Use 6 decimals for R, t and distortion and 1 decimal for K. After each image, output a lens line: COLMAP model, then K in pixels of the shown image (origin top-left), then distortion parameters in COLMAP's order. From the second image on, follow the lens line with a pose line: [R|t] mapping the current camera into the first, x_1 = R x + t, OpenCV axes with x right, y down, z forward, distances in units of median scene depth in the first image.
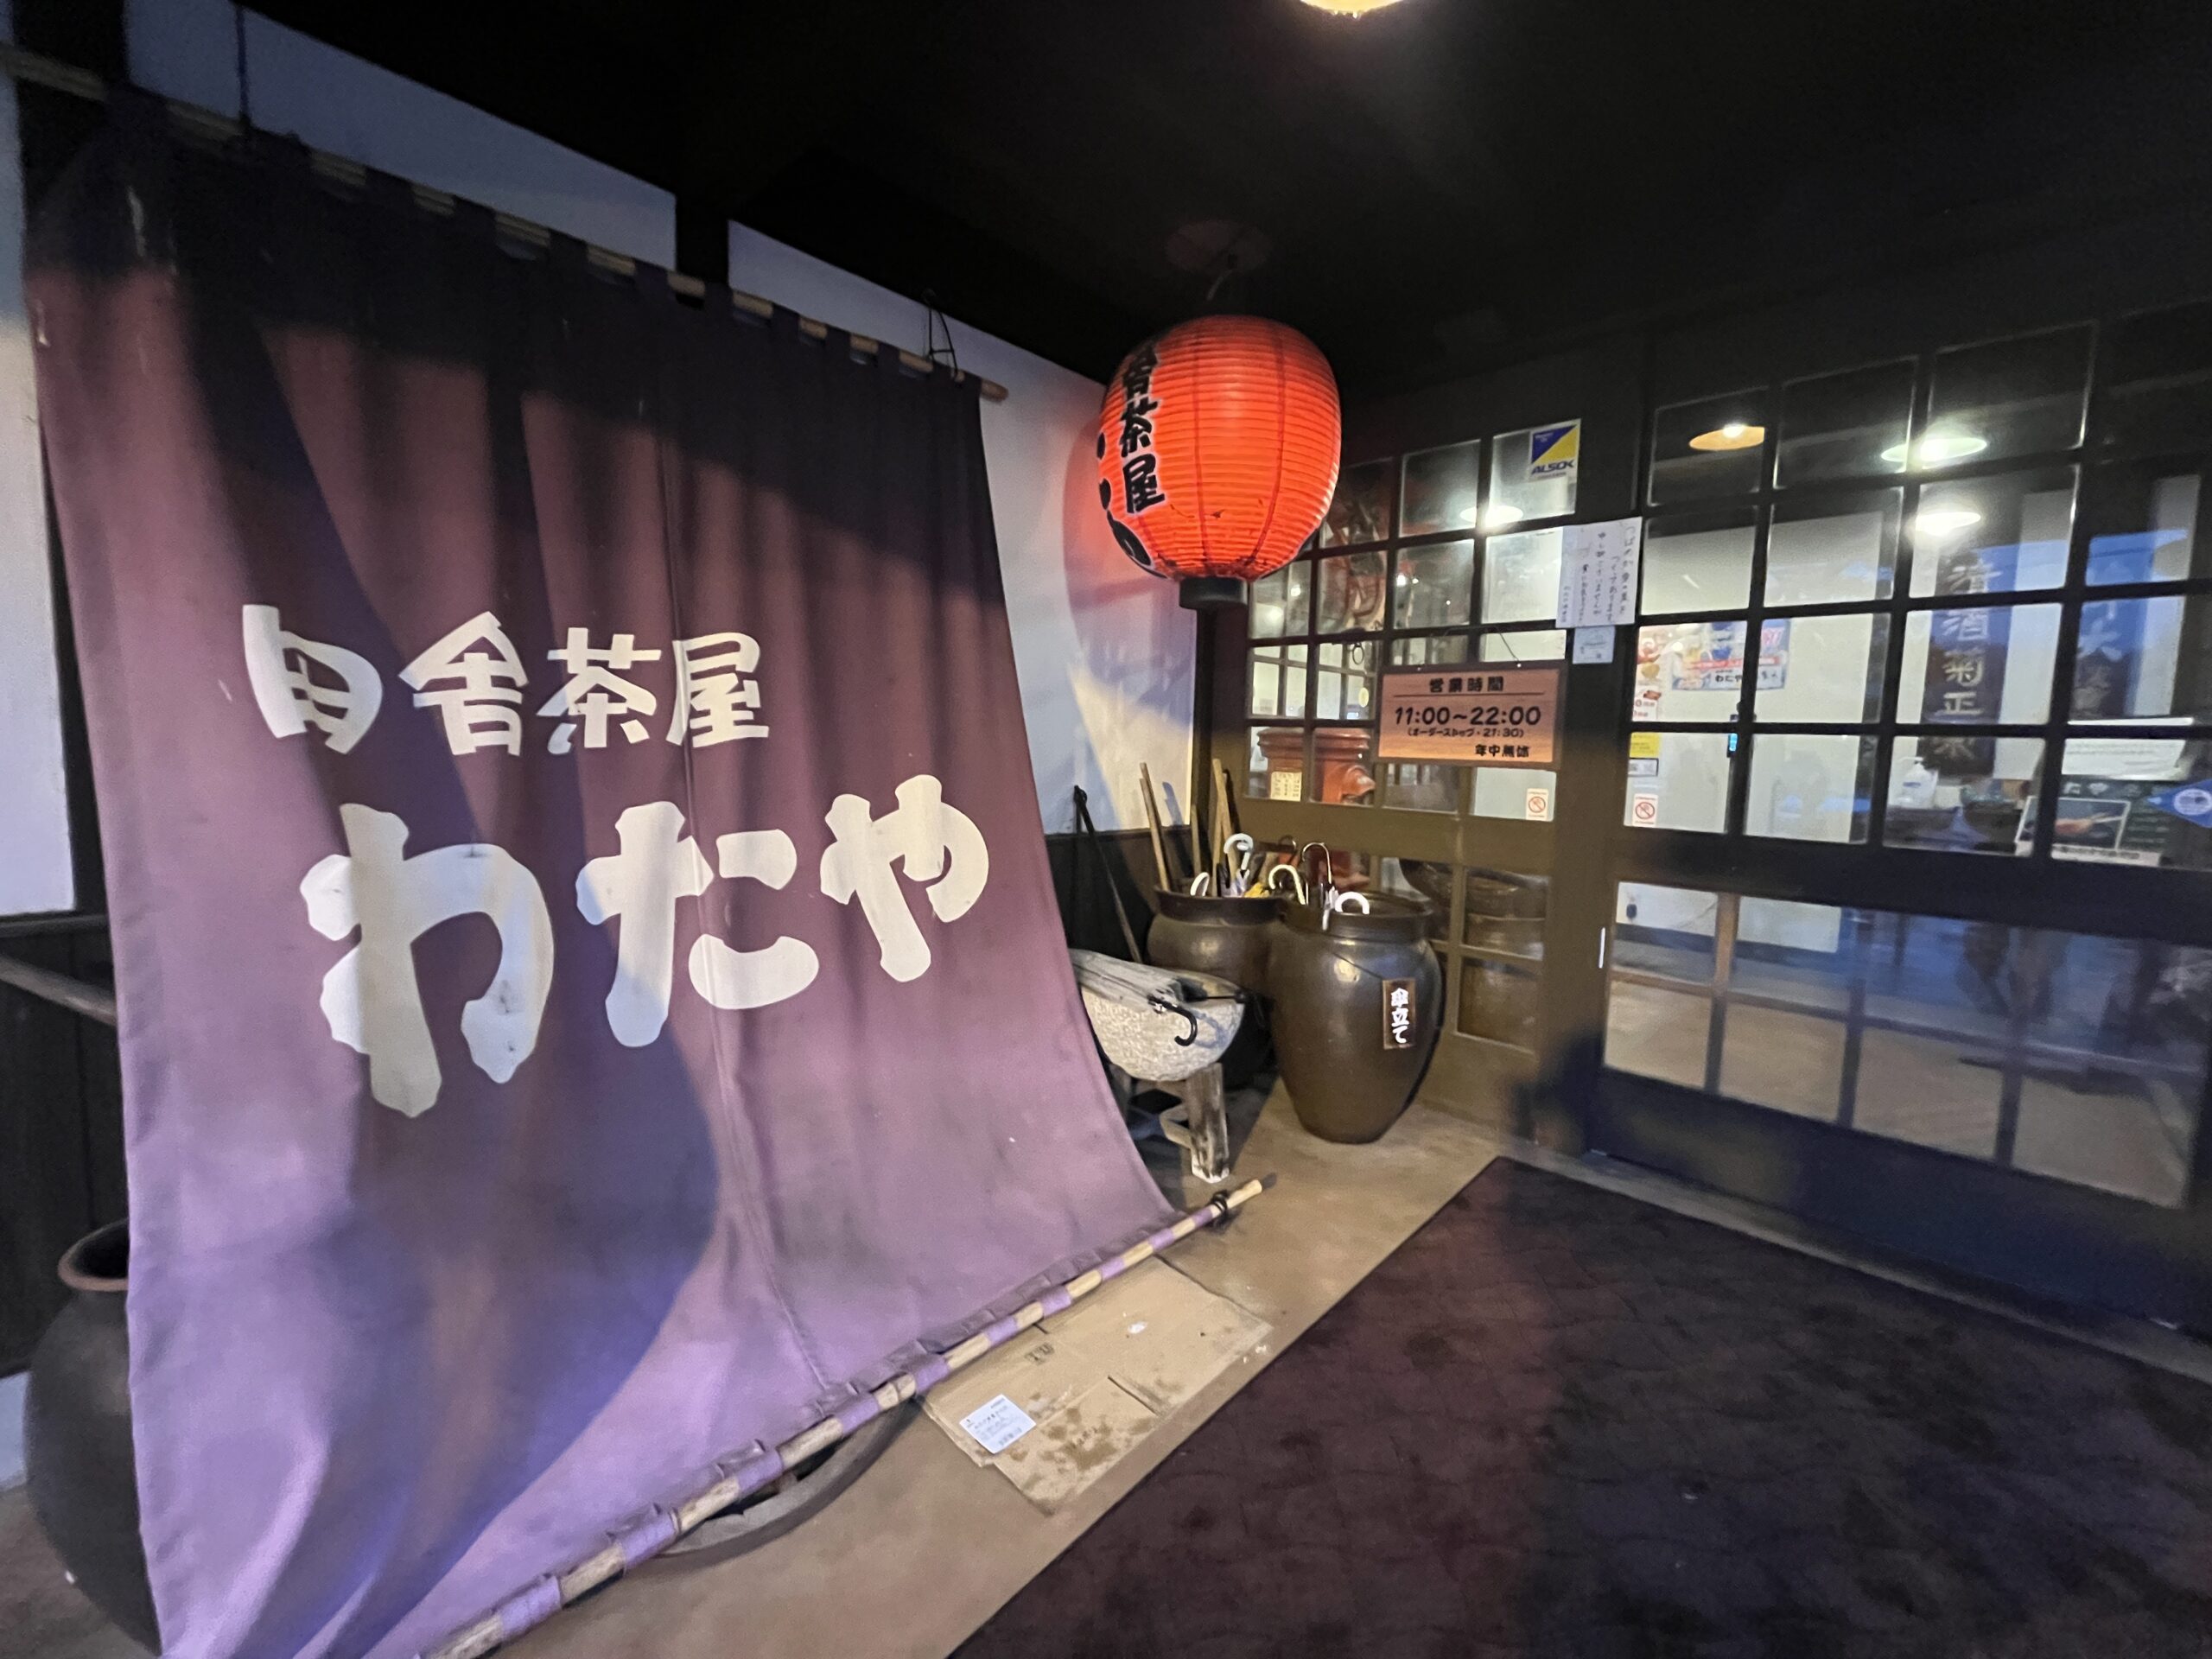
lens RADIAL K [[903.2, 0, 1106.0], [0, 903.2, 829.5], [0, 0, 1]] dist [0.000141, 0.000016]
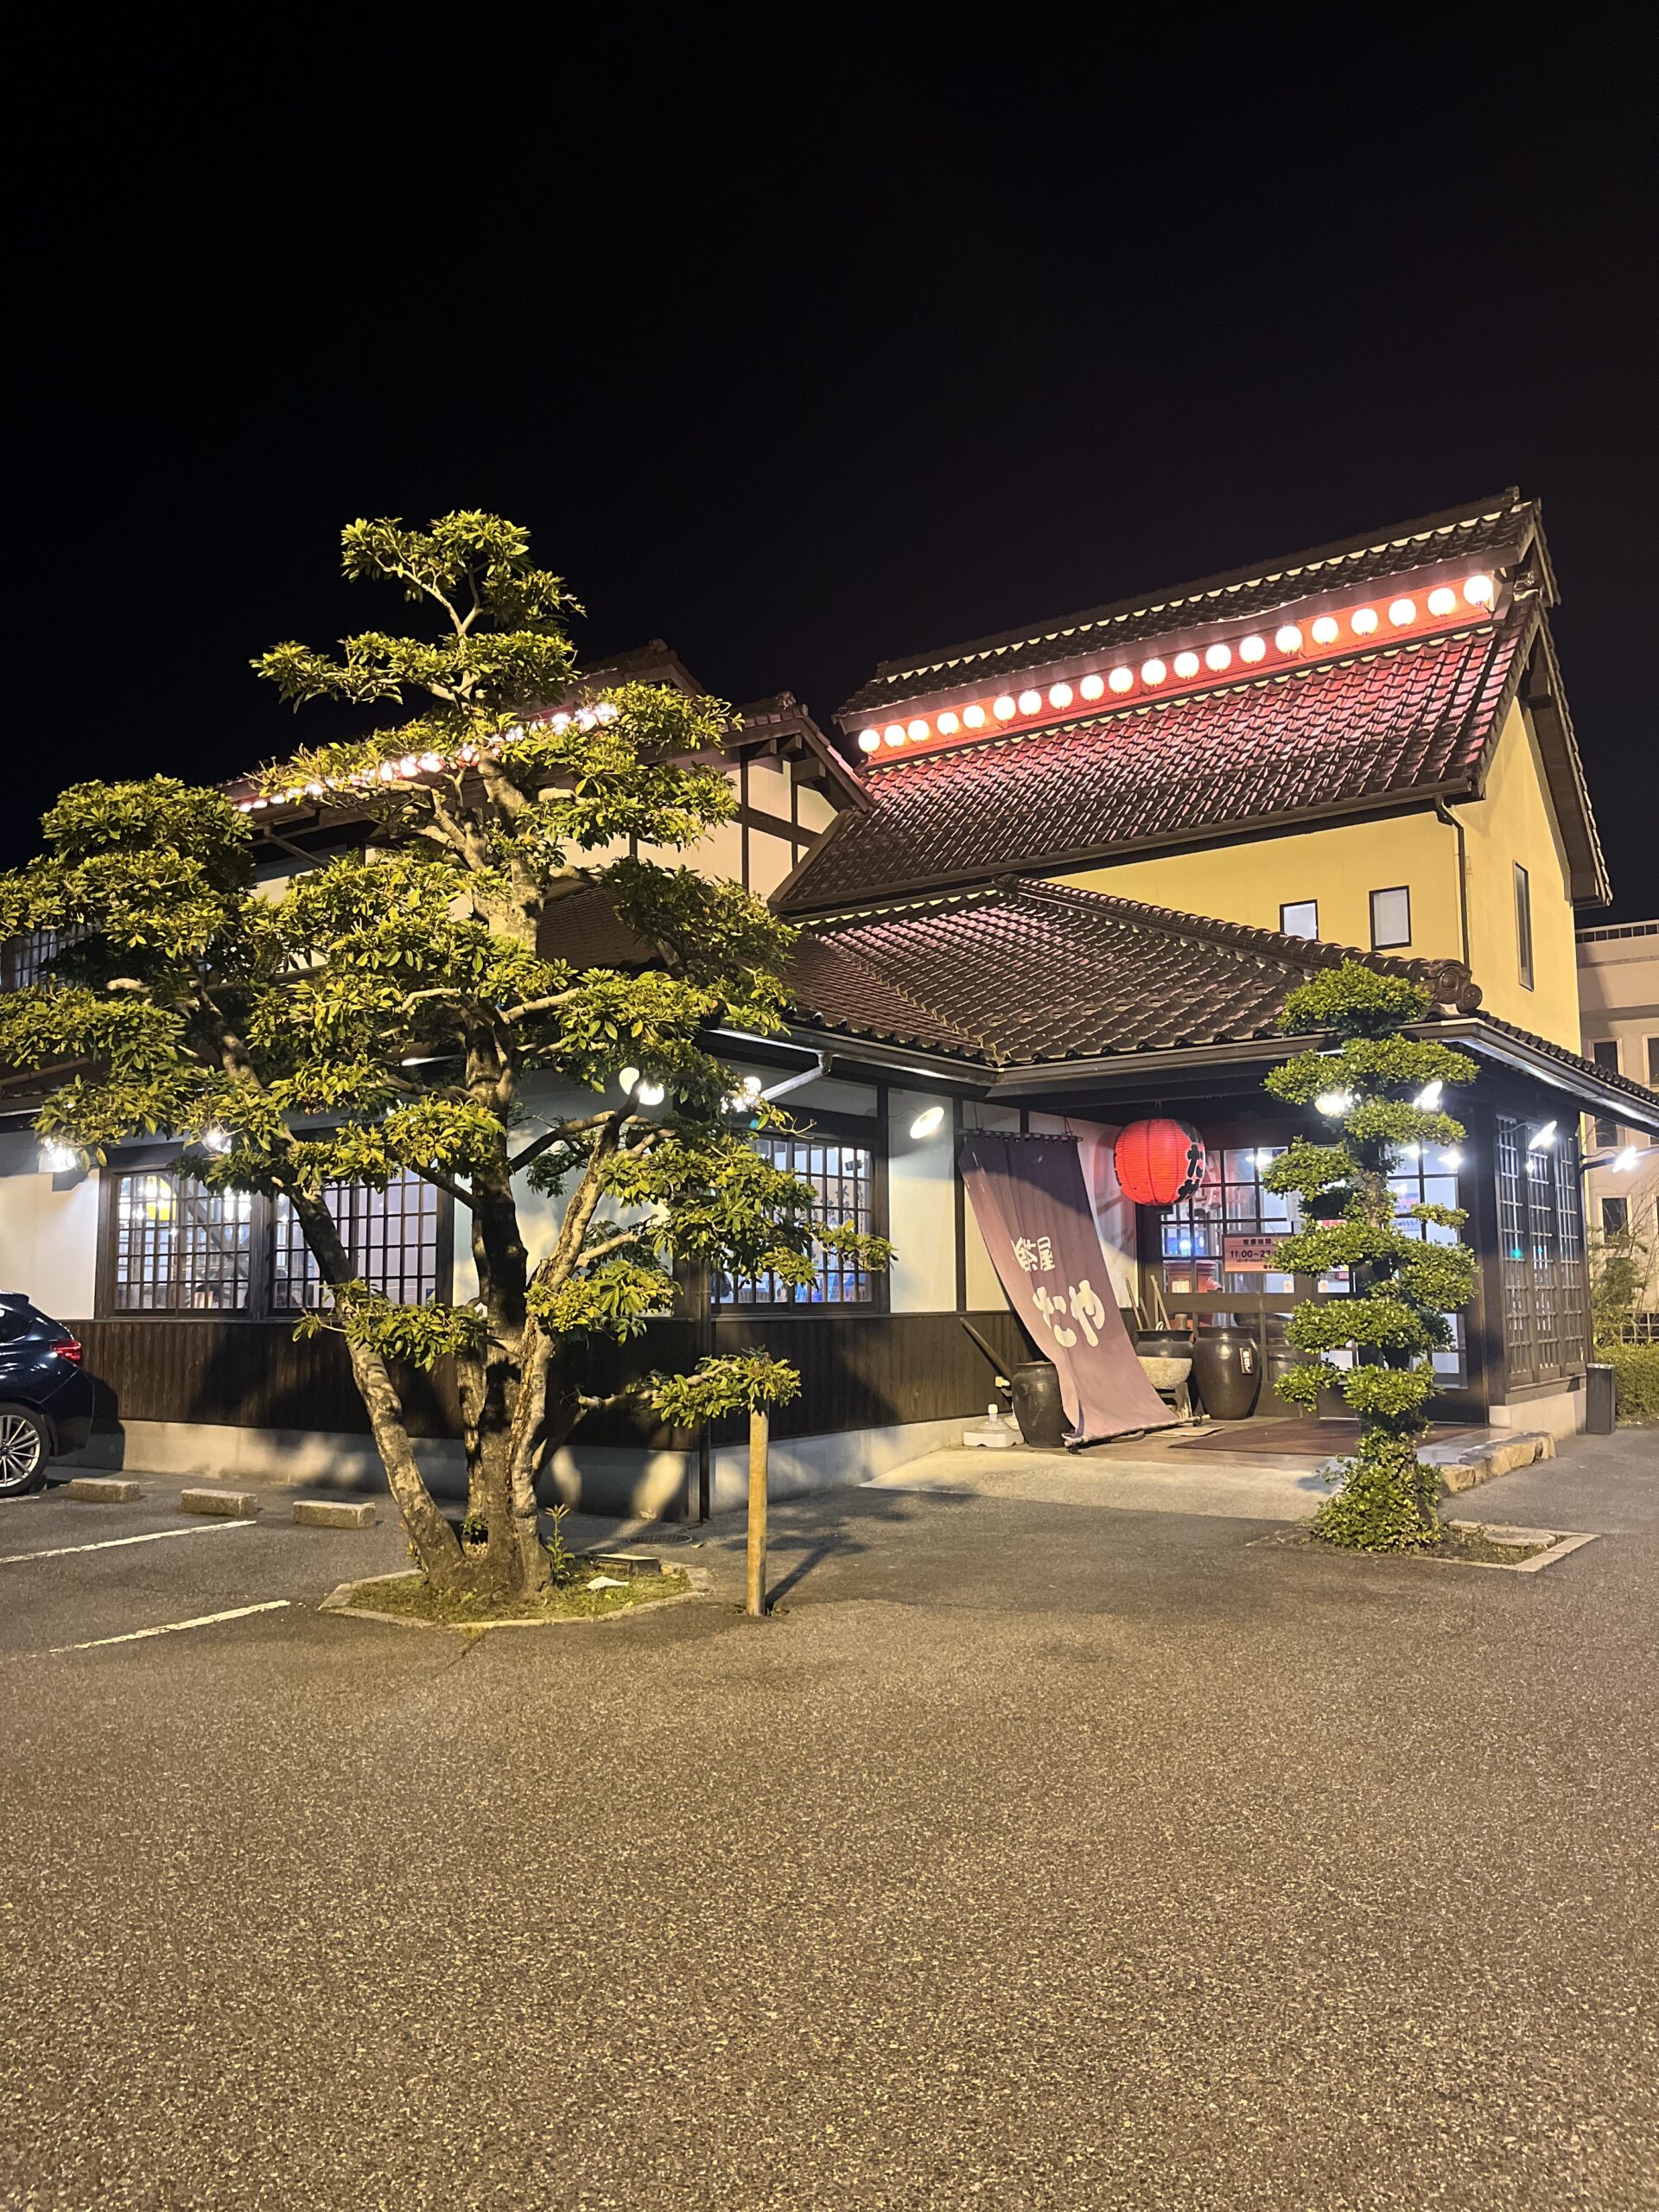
lens RADIAL K [[1660.3, 0, 824.7], [0, 1660.3, 1154.6], [0, 0, 1]] dist [0.001136, 0.005668]
pose [[0.990157, -0.017313, 0.138884, -1.573491], [0.041341, 0.984222, -0.172041, 0.381070], [-0.133714, 0.176089, 0.975250, -3.723916]]
